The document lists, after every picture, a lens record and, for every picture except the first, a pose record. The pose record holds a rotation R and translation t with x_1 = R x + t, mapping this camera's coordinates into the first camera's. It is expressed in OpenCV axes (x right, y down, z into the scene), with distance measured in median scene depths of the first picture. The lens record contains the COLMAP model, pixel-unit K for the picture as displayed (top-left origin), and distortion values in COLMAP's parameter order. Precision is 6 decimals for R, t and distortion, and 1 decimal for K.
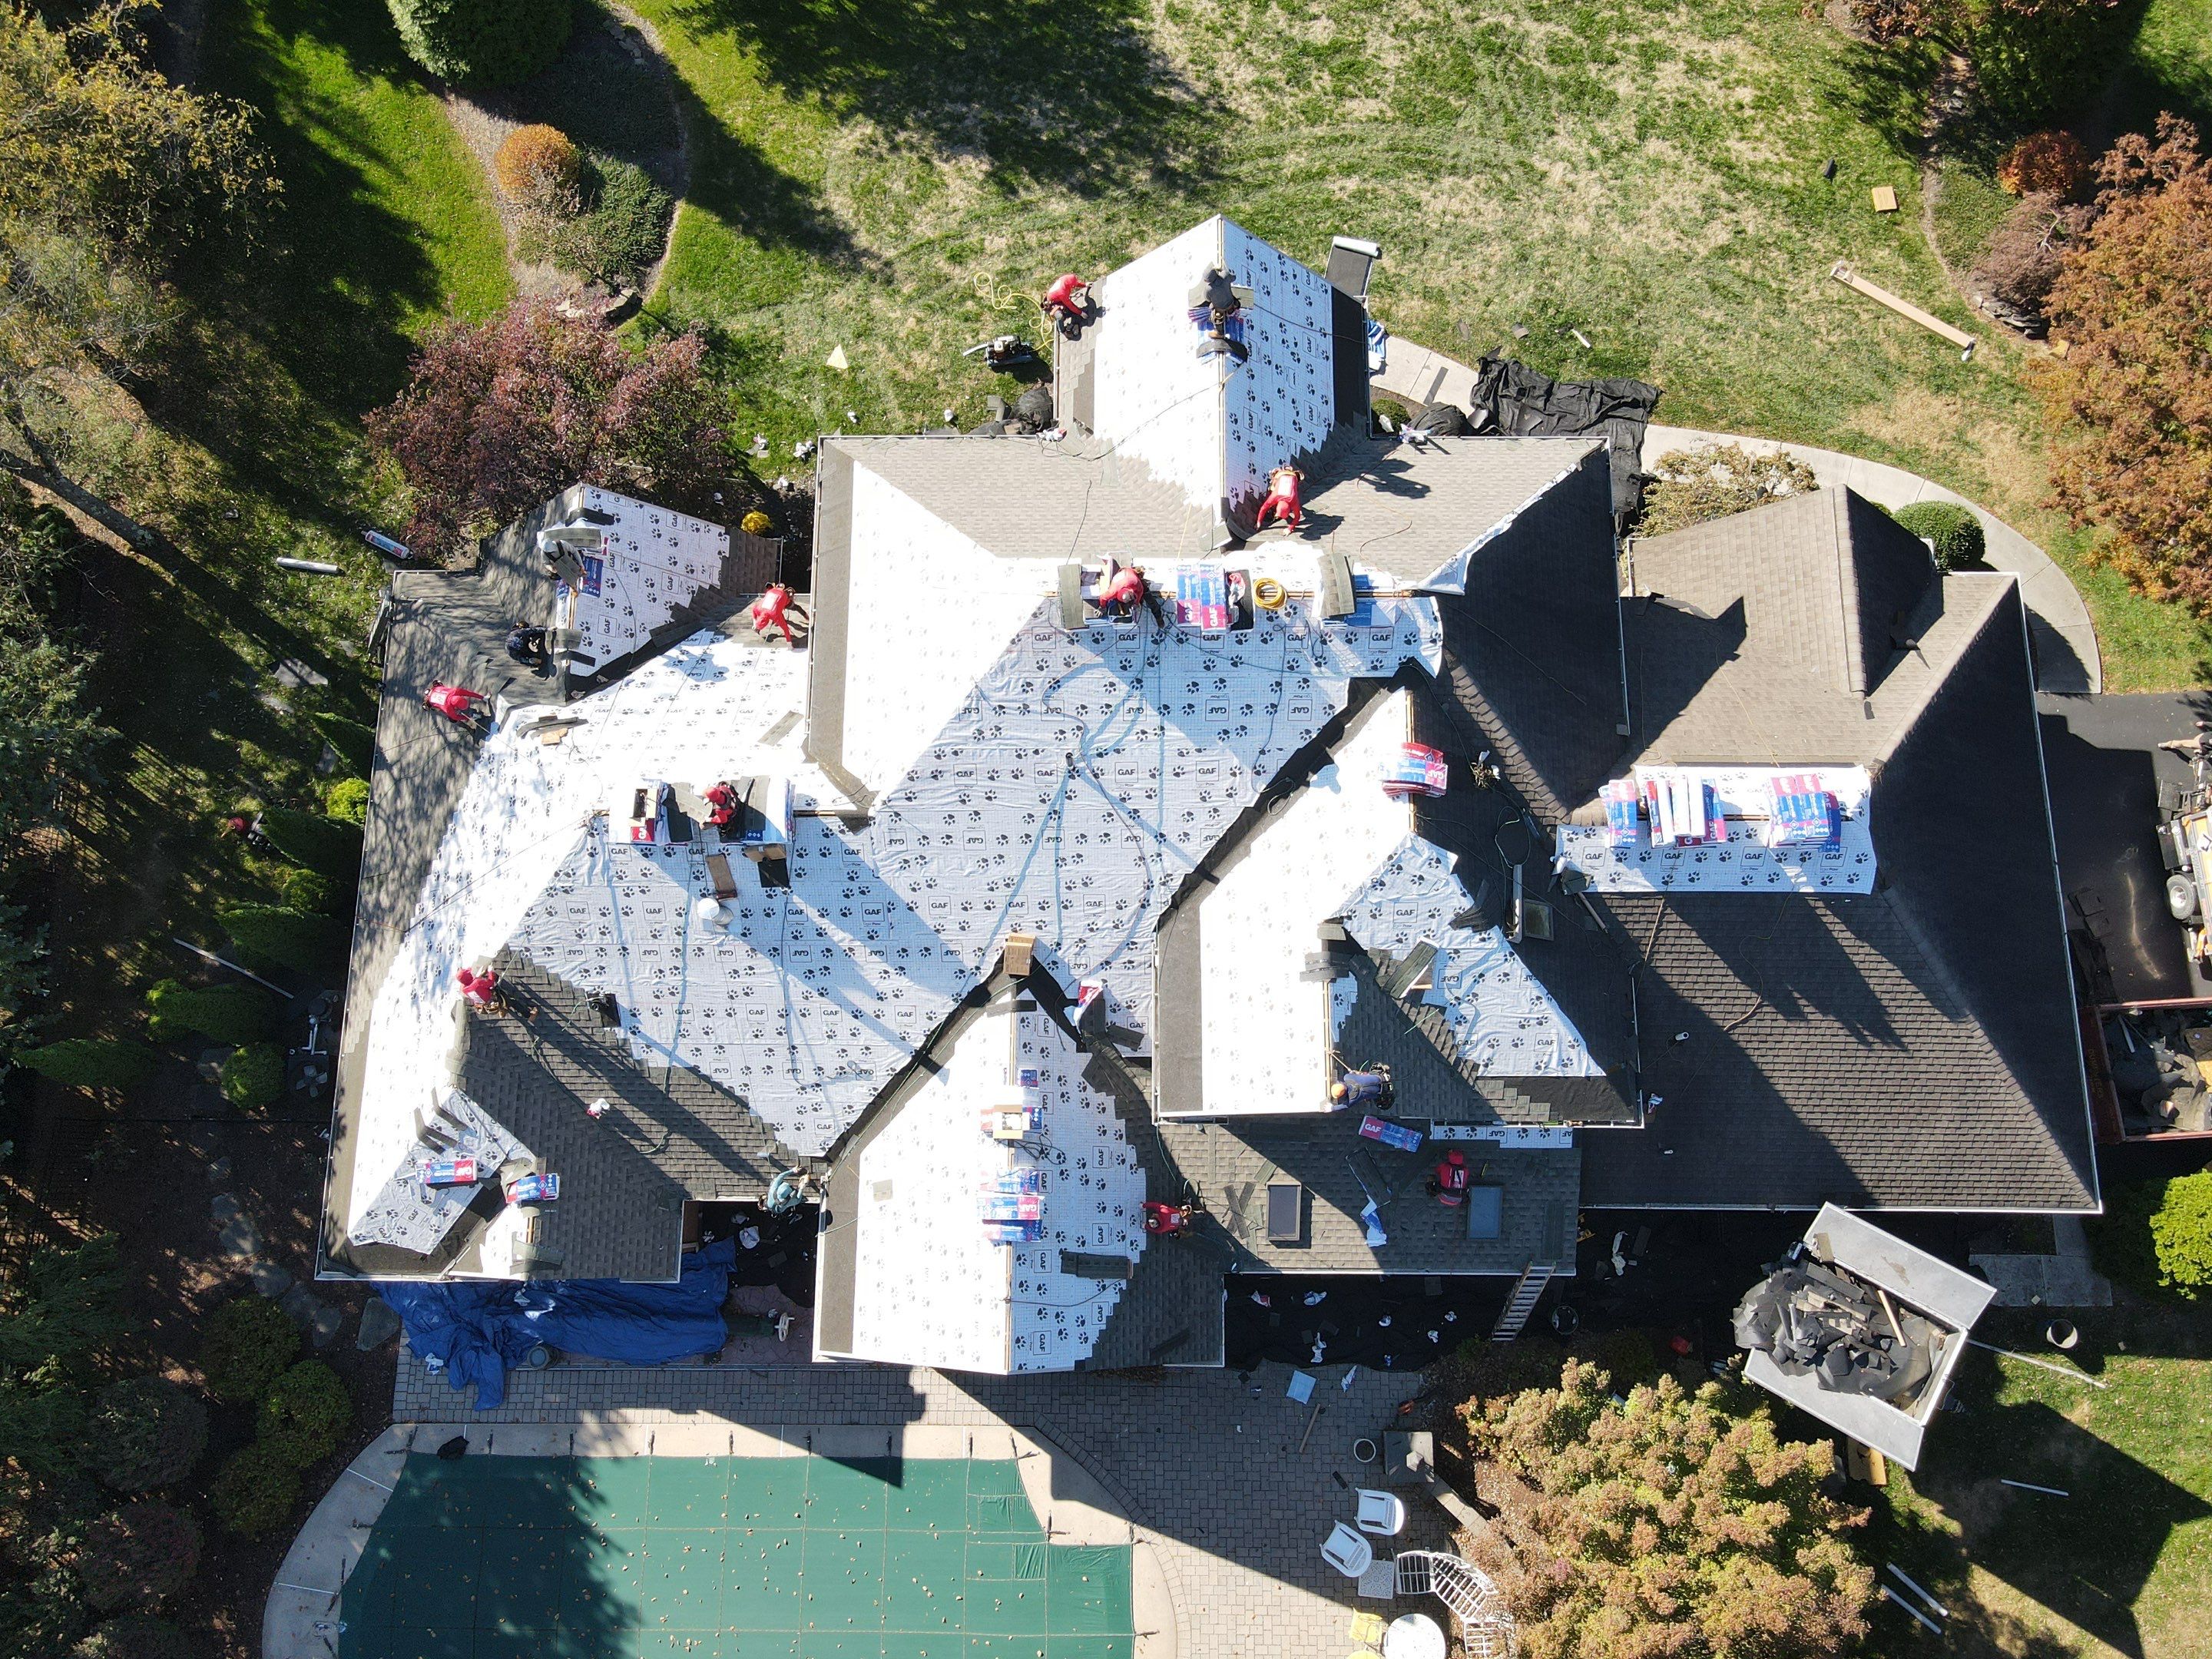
lens RADIAL K [[1619.1, 0, 1105.0], [0, 1619.1, 817.4], [0, 0, 1]] dist [0.012752, 0.005217]
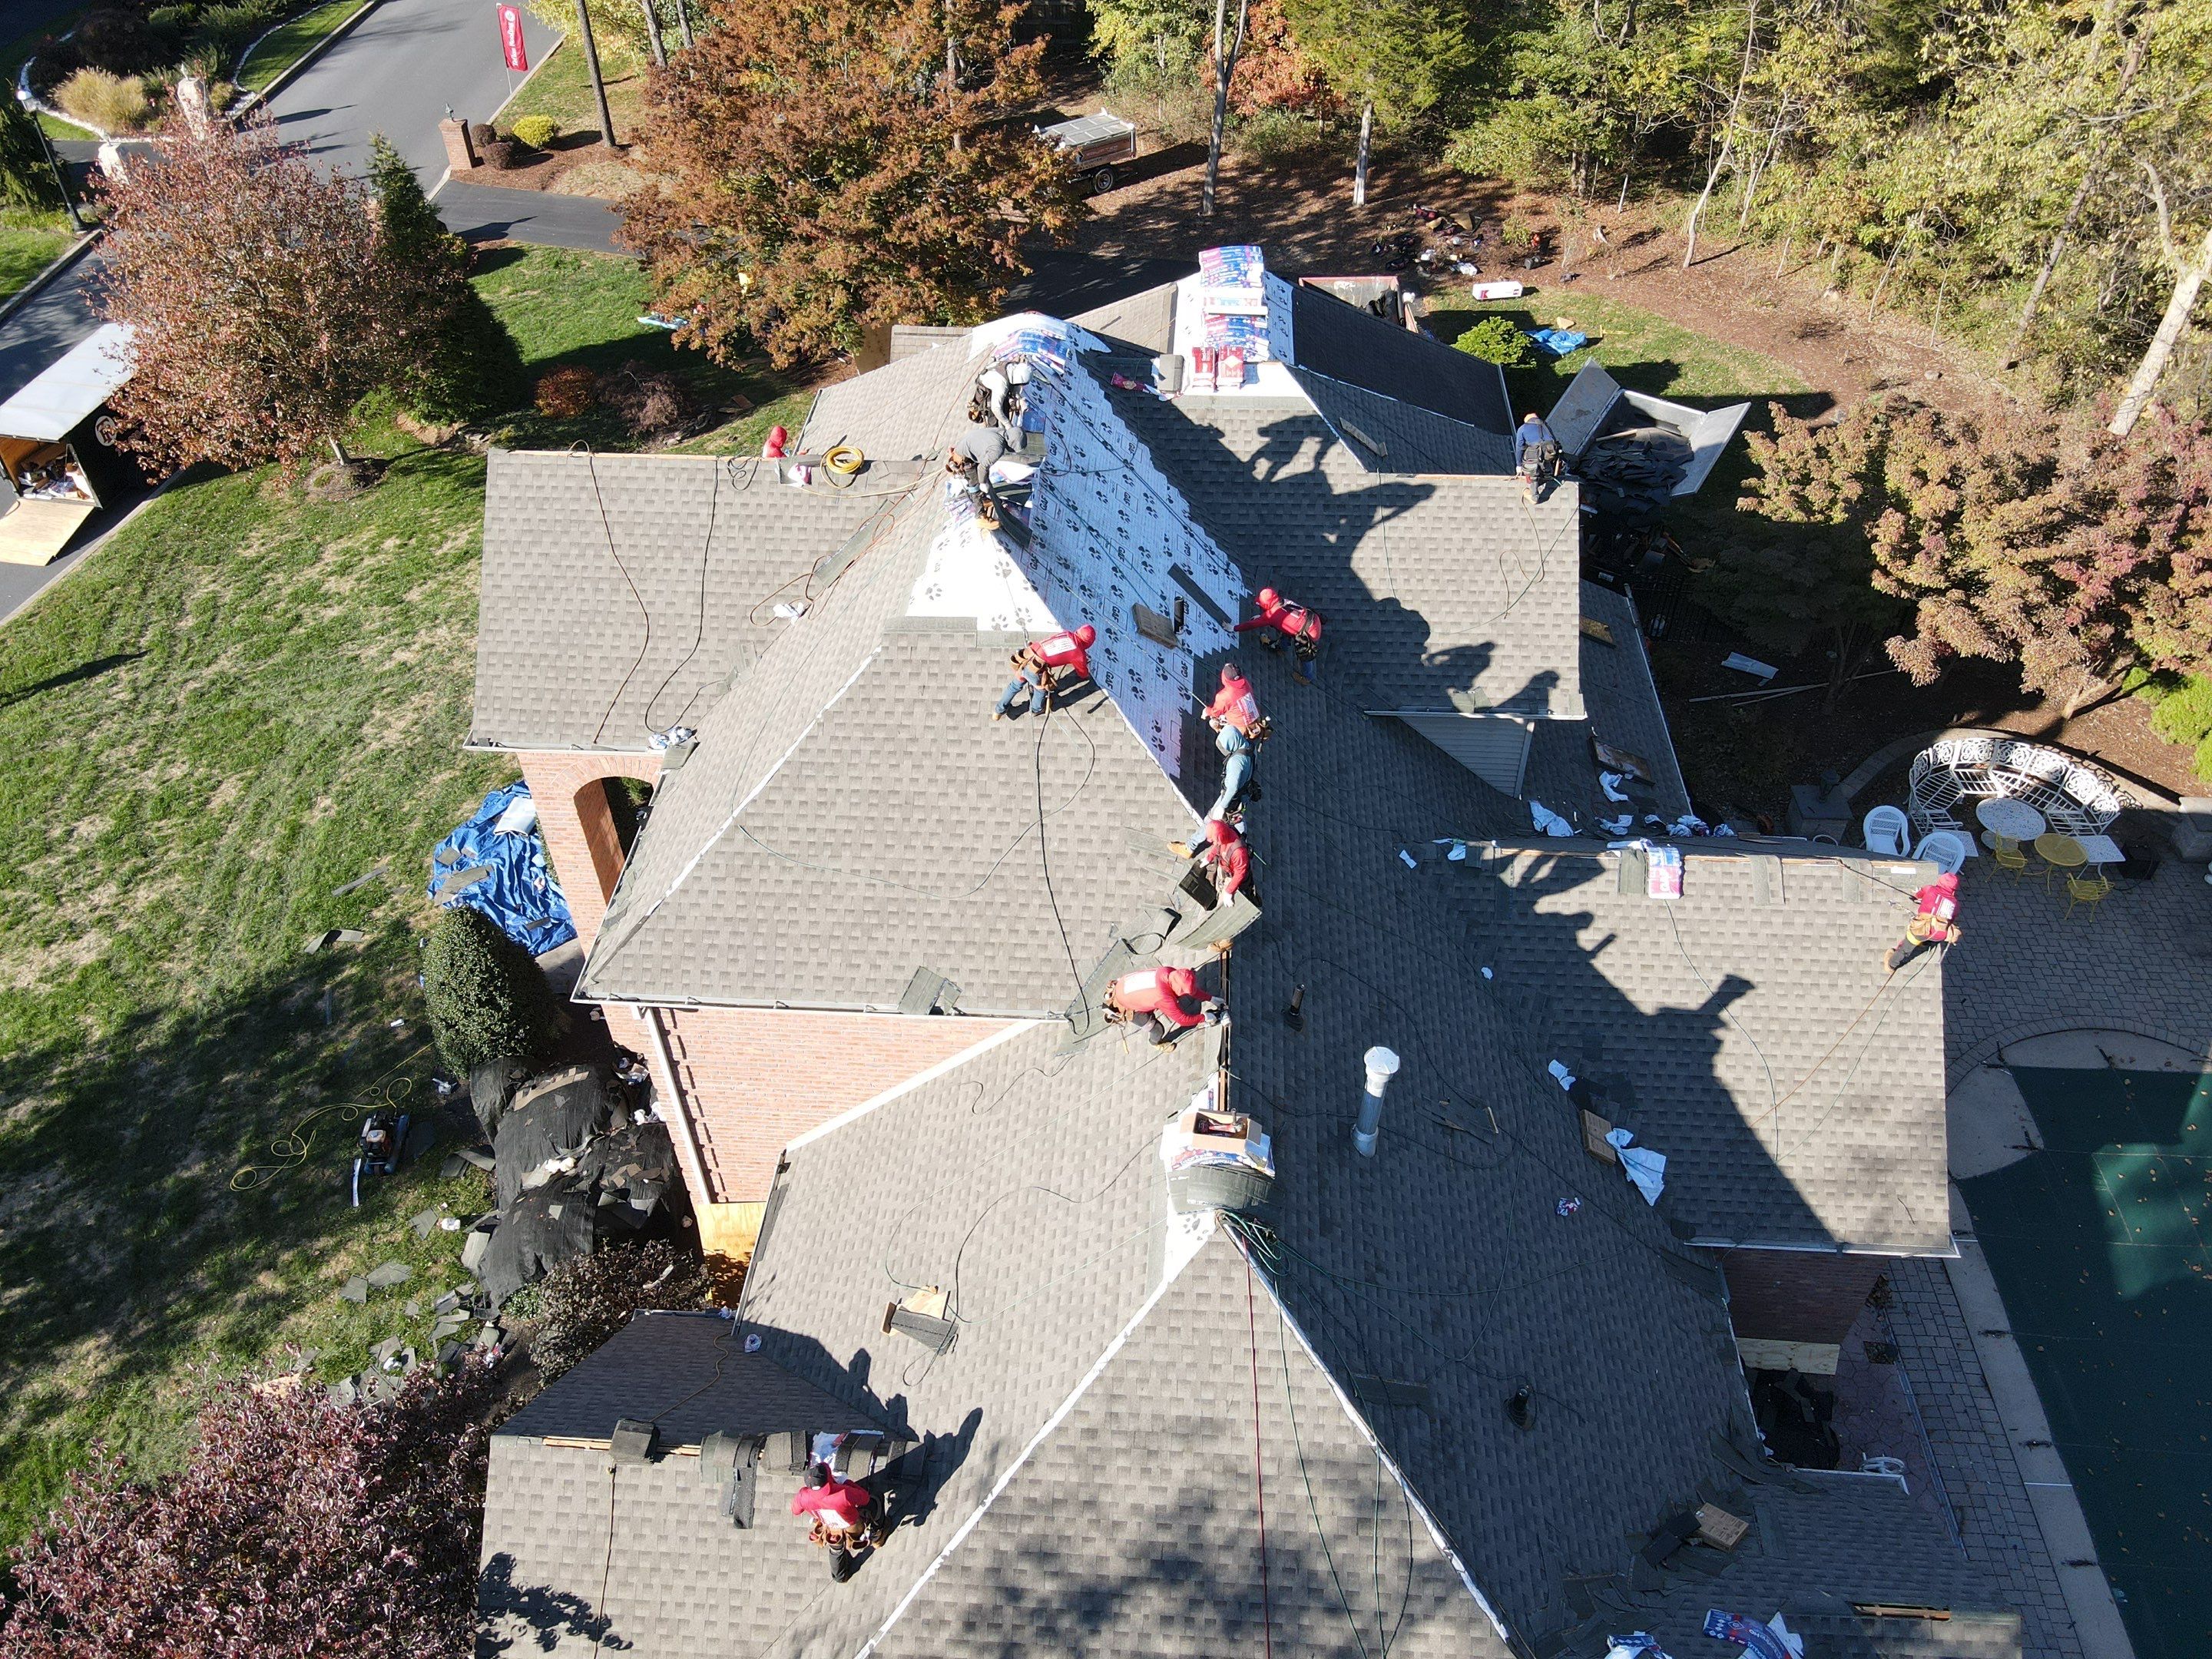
lens RADIAL K [[1619.1, 0, 1110.2], [0, 1619.1, 817.2], [0, 0, 1]] dist [0.012752, 0.005217]
pose [[0.056717, -0.662434, 0.746970, -0.442001], [0.975365, 0.196518, 0.100219, -0.083571], [-0.213181, 0.722884, 0.657261, 0.380169]]
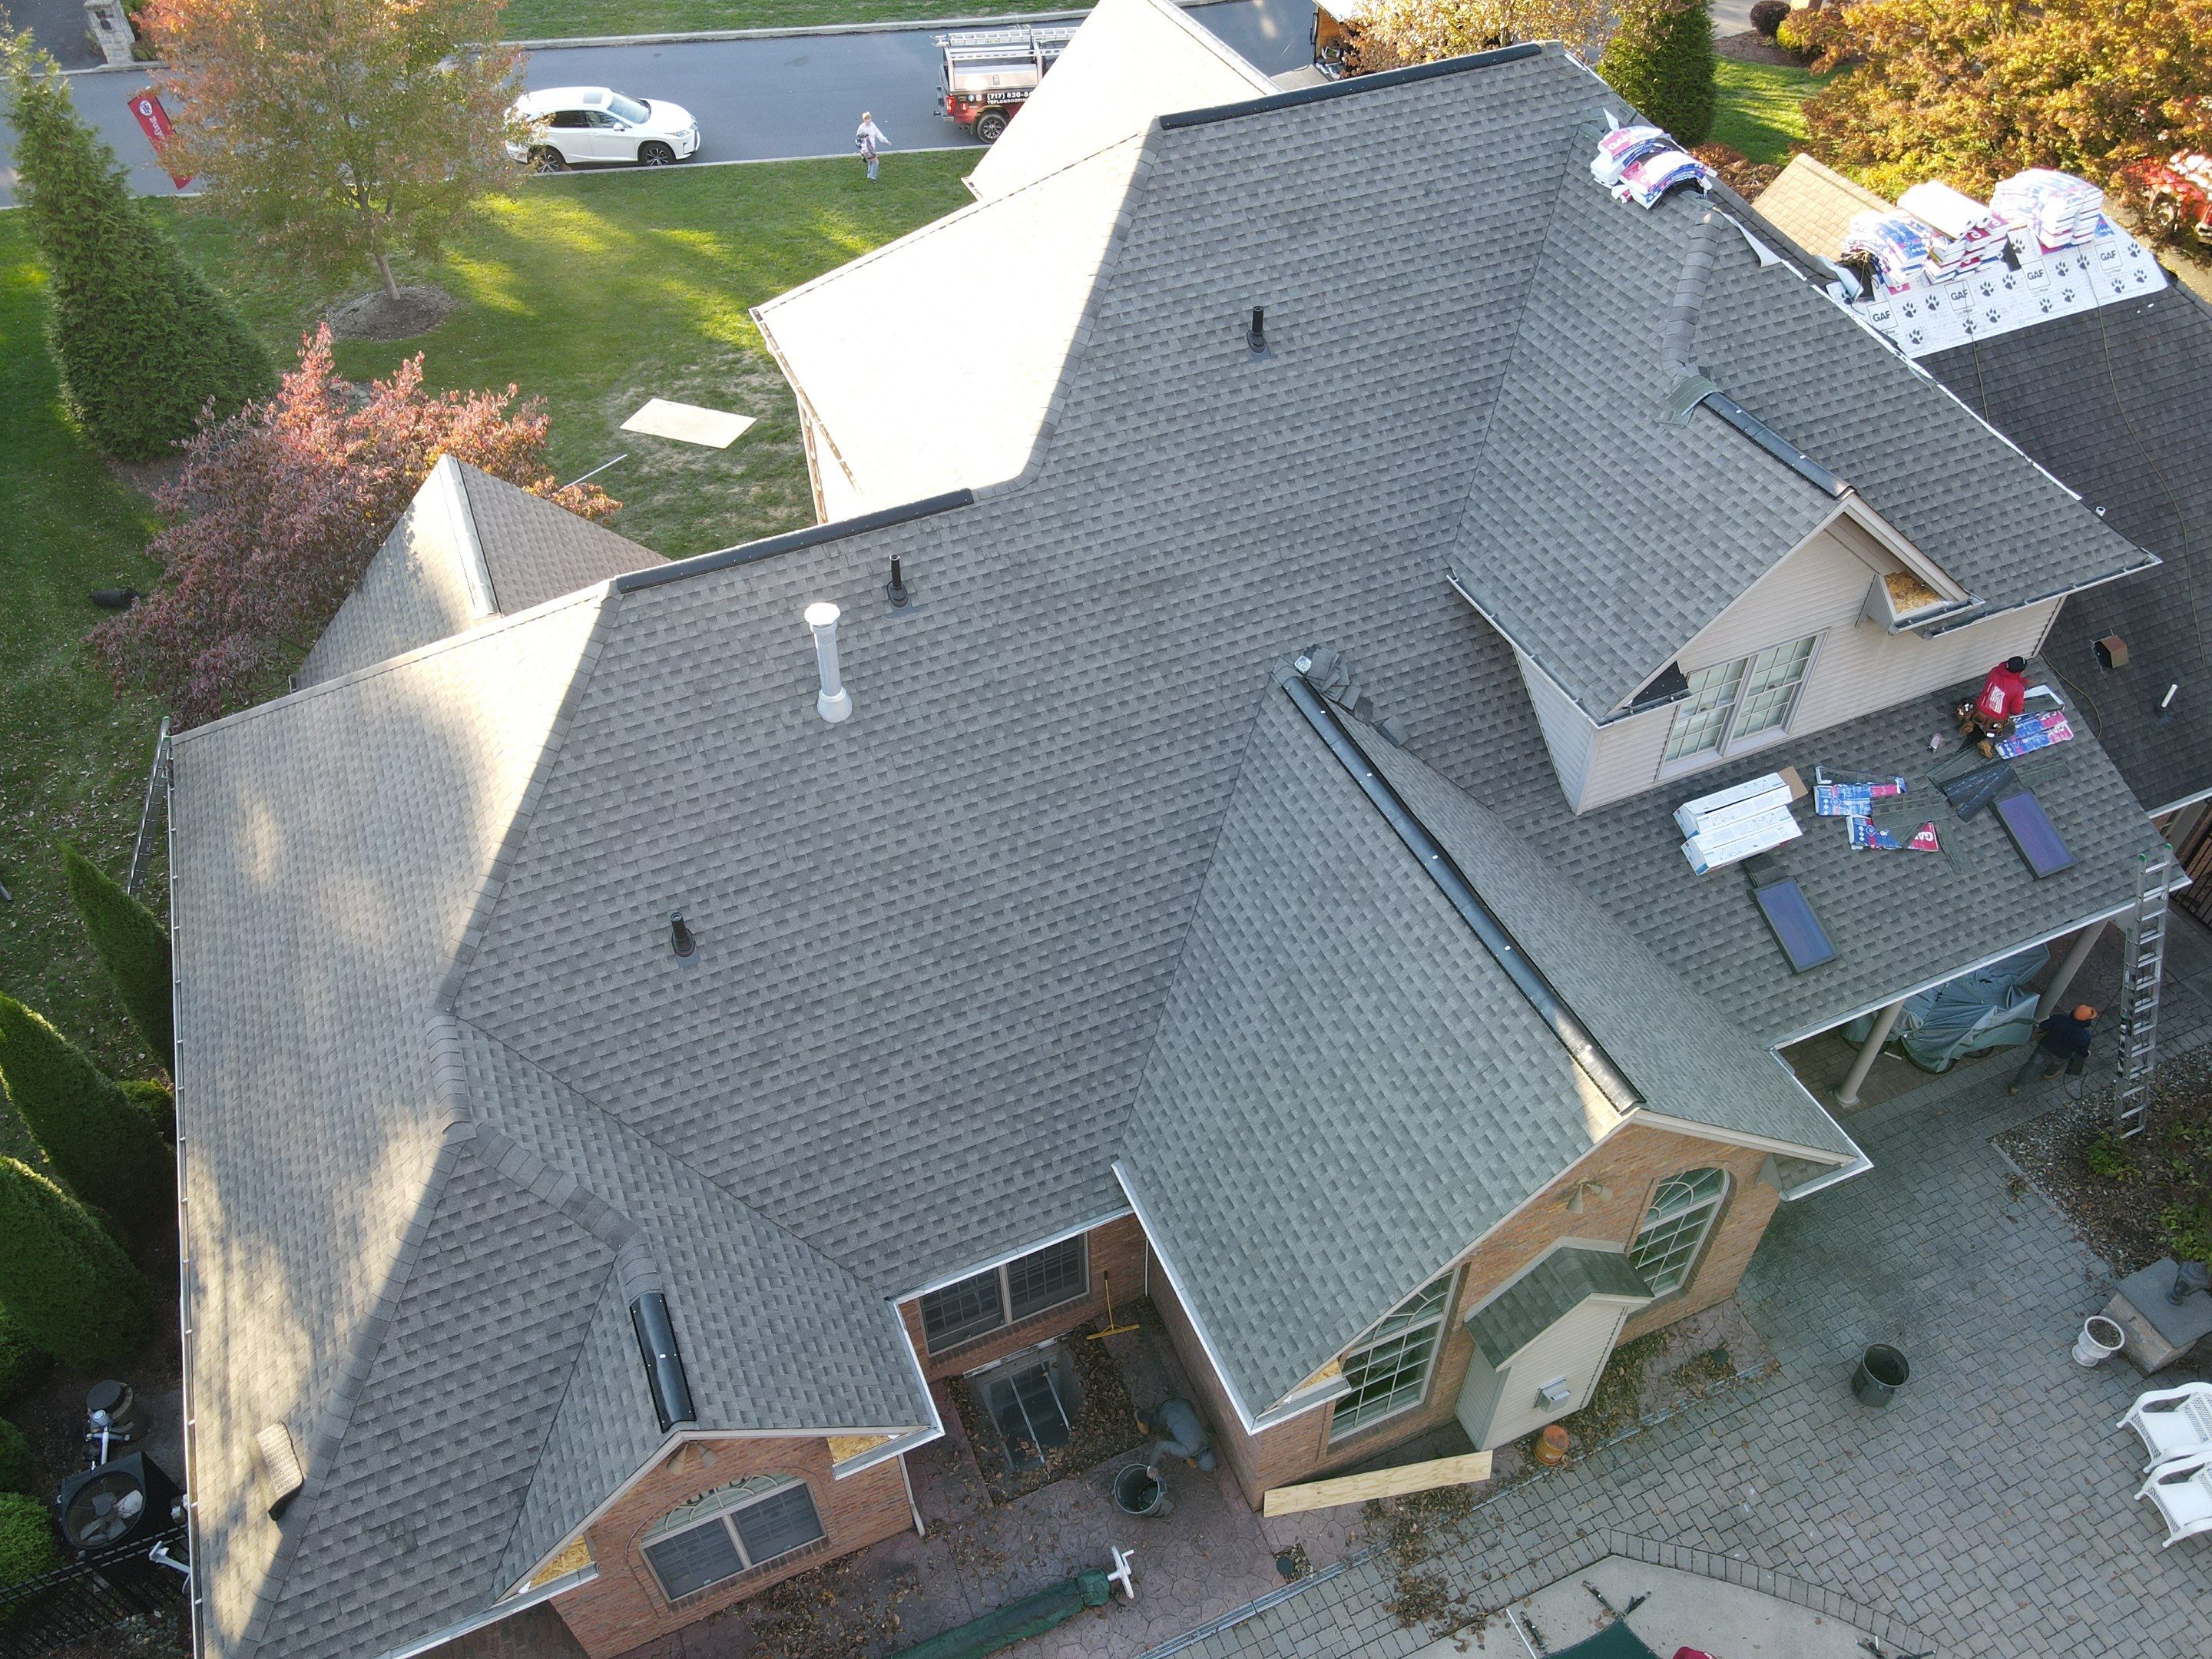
lens RADIAL K [[1619.1, 0, 1102.6], [0, 1619.1, 818.0], [0, 0, 1]] dist [0.012752, 0.005217]
pose [[0.916031, -0.281109, 0.286119, -0.240722], [0.390406, 0.788525, -0.475195, 0.310480], [-0.092031, 0.546997, 0.832061, 0.349219]]
